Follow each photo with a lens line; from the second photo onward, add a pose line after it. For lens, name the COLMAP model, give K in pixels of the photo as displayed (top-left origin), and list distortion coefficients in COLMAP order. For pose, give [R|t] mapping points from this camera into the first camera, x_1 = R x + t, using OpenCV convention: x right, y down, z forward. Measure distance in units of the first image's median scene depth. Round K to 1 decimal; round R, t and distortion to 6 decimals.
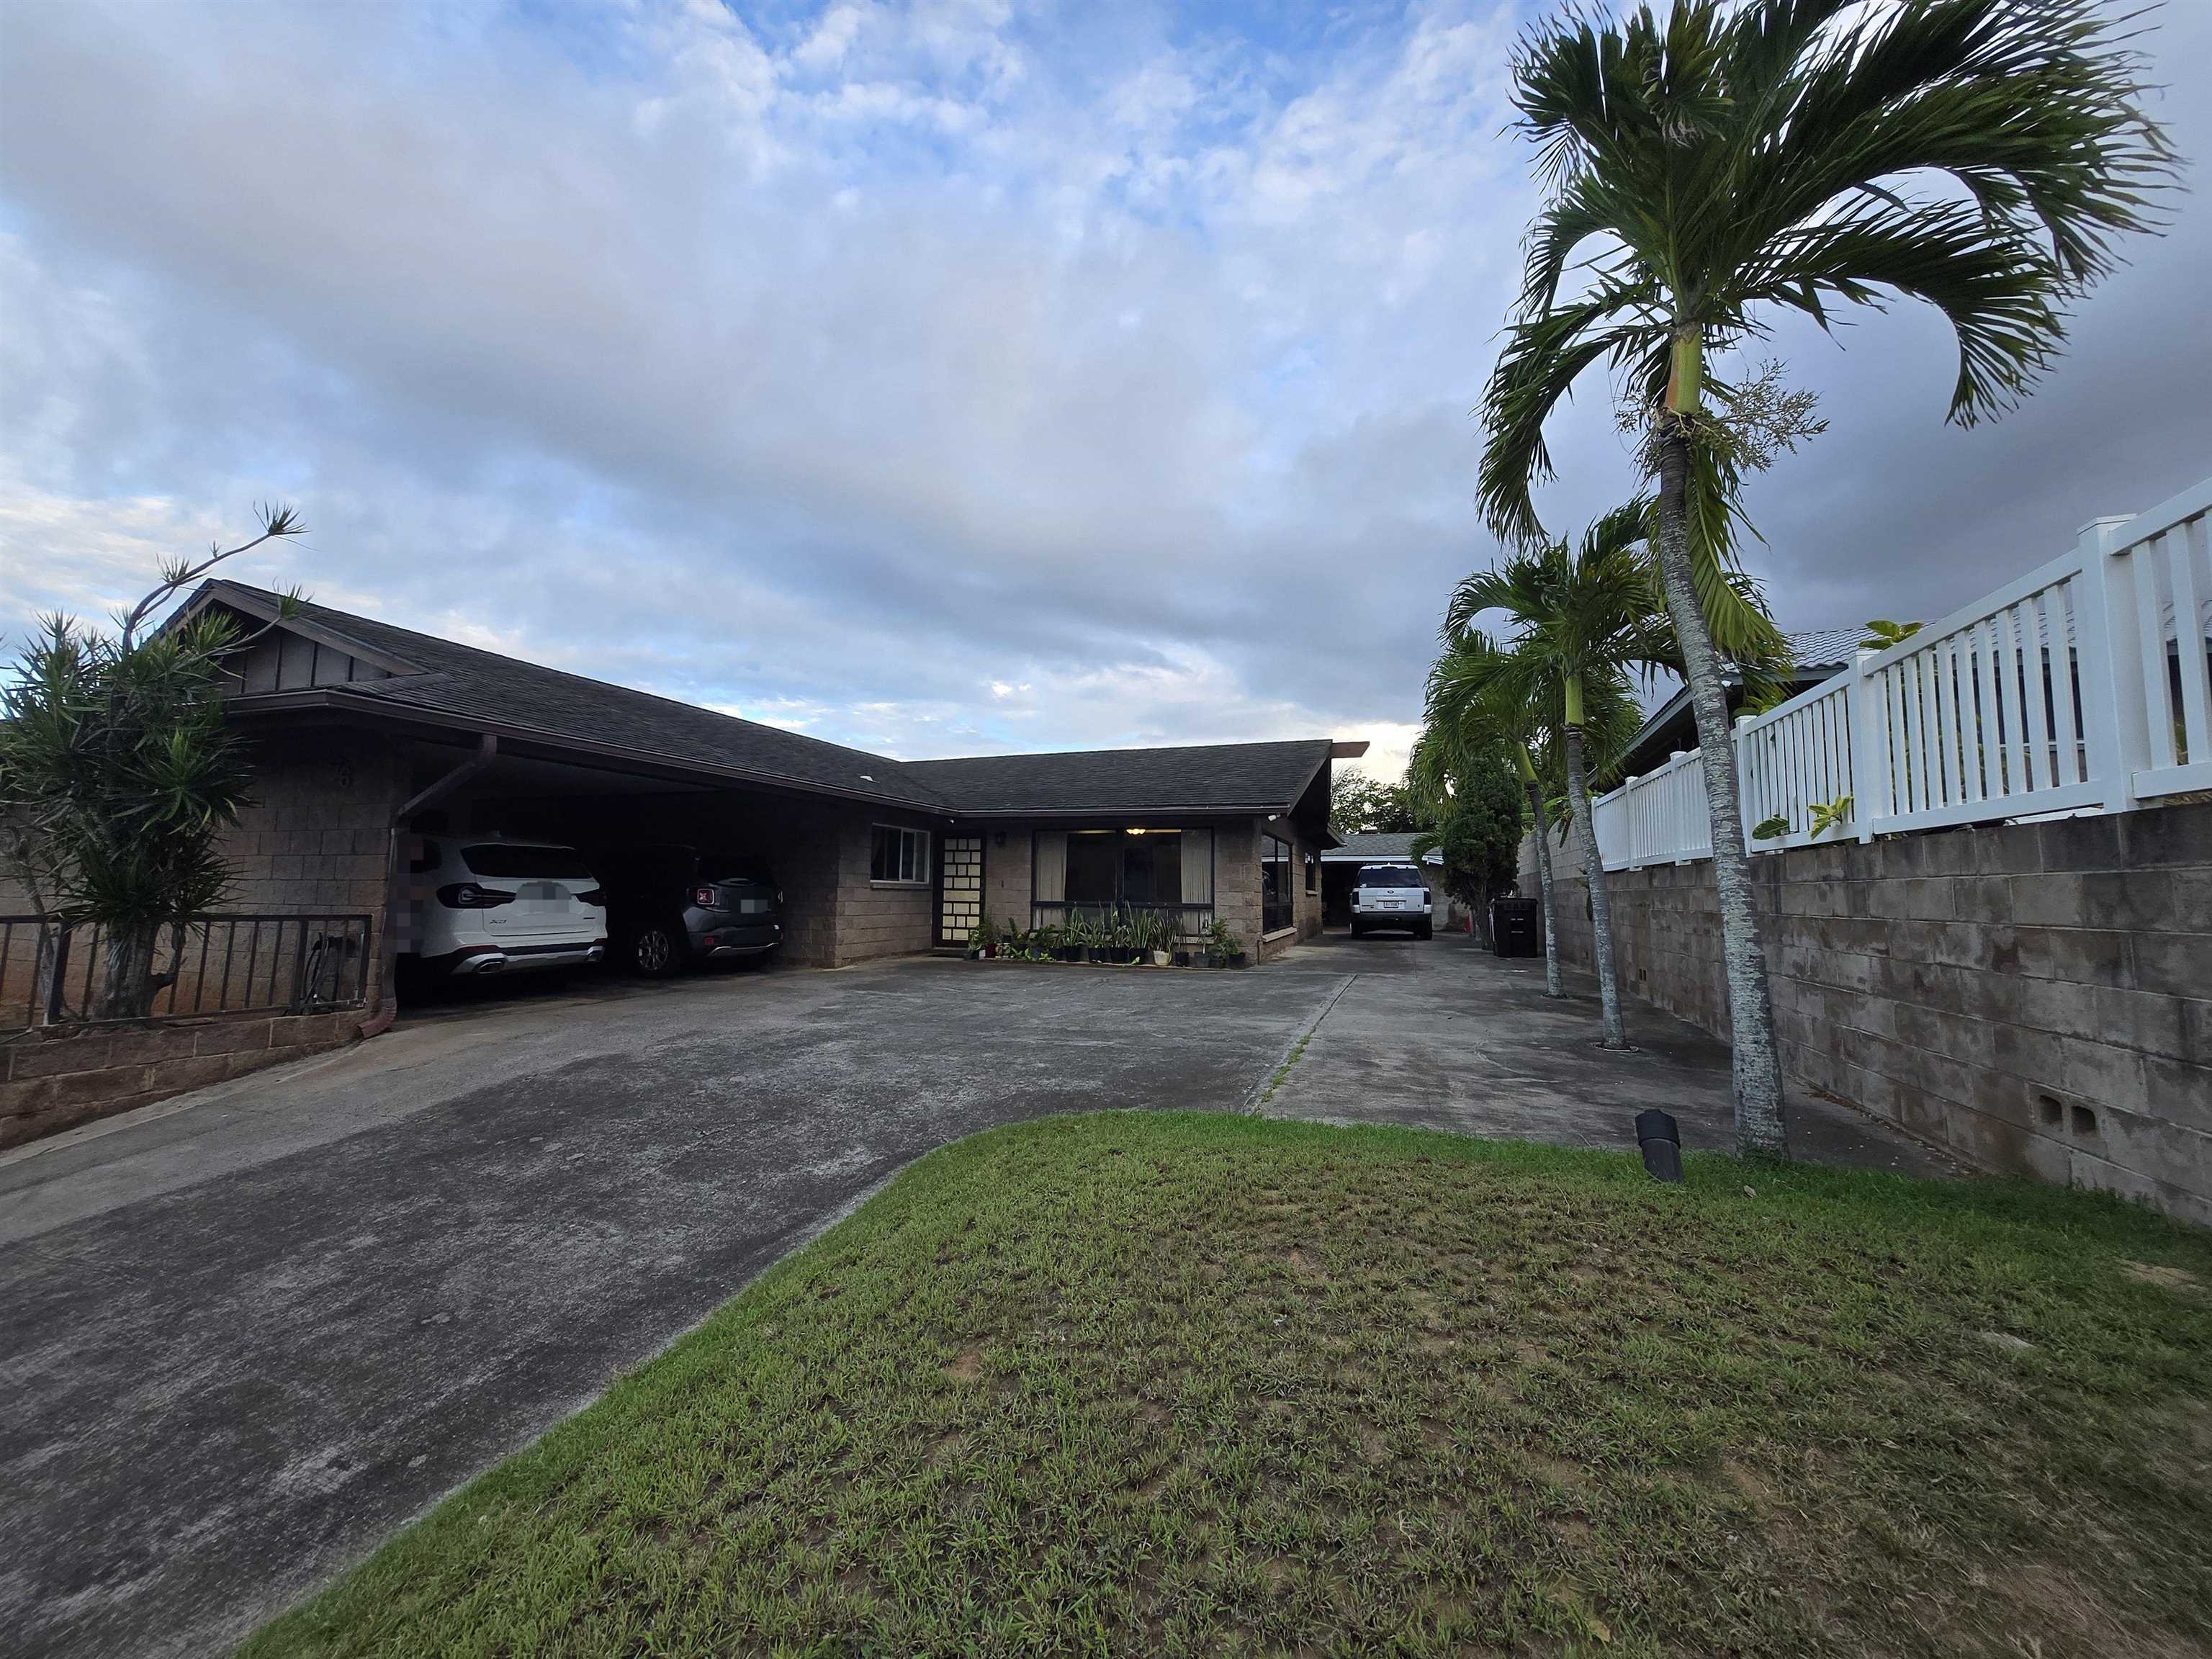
lens RADIAL K [[900.4, 0, 1102.7], [0, 900.4, 815.3], [0, 0, 1]] dist [-0.002722, -0.000135]
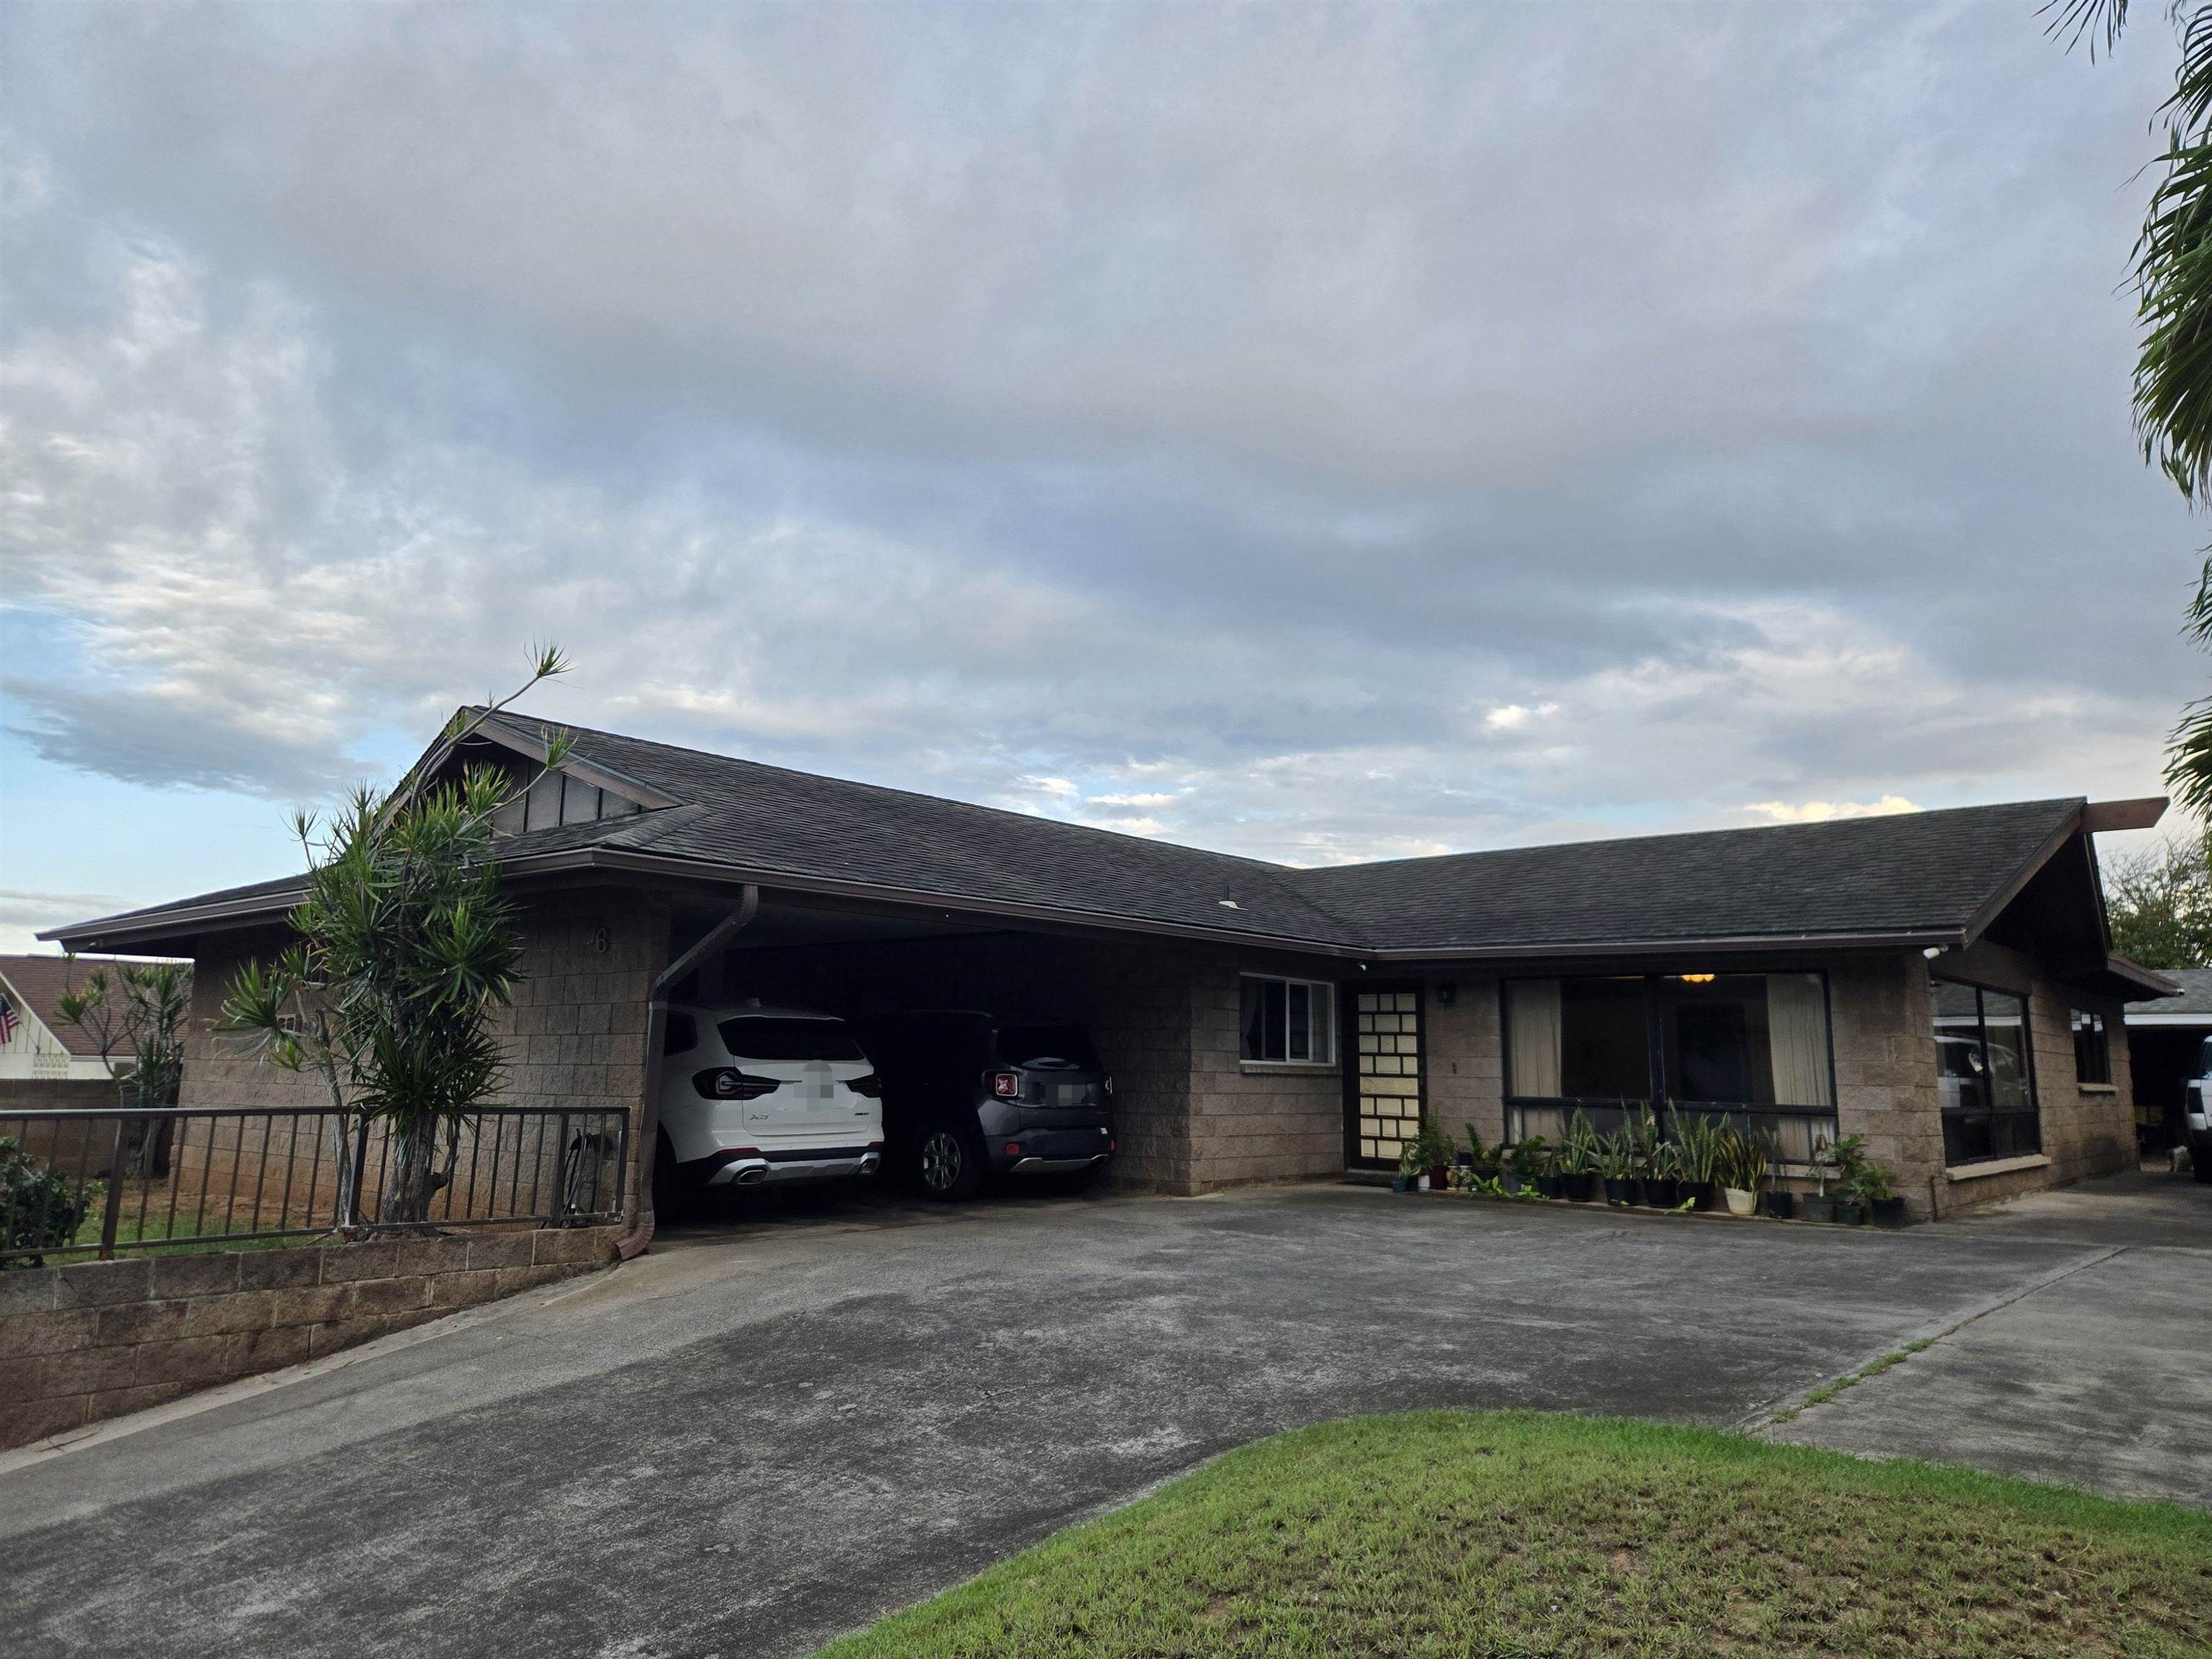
lens RADIAL K [[1538.7, 0, 1063.0], [0, 1538.7, 821.9], [0, 0, 1]] dist [0.068116, -0.065716]
pose [[0.924341, -0.056723, -0.377328, 0.122550], [0.027400, 0.996203, -0.082637, -0.025503], [0.380583, 0.066046, 0.922385, -0.204086]]
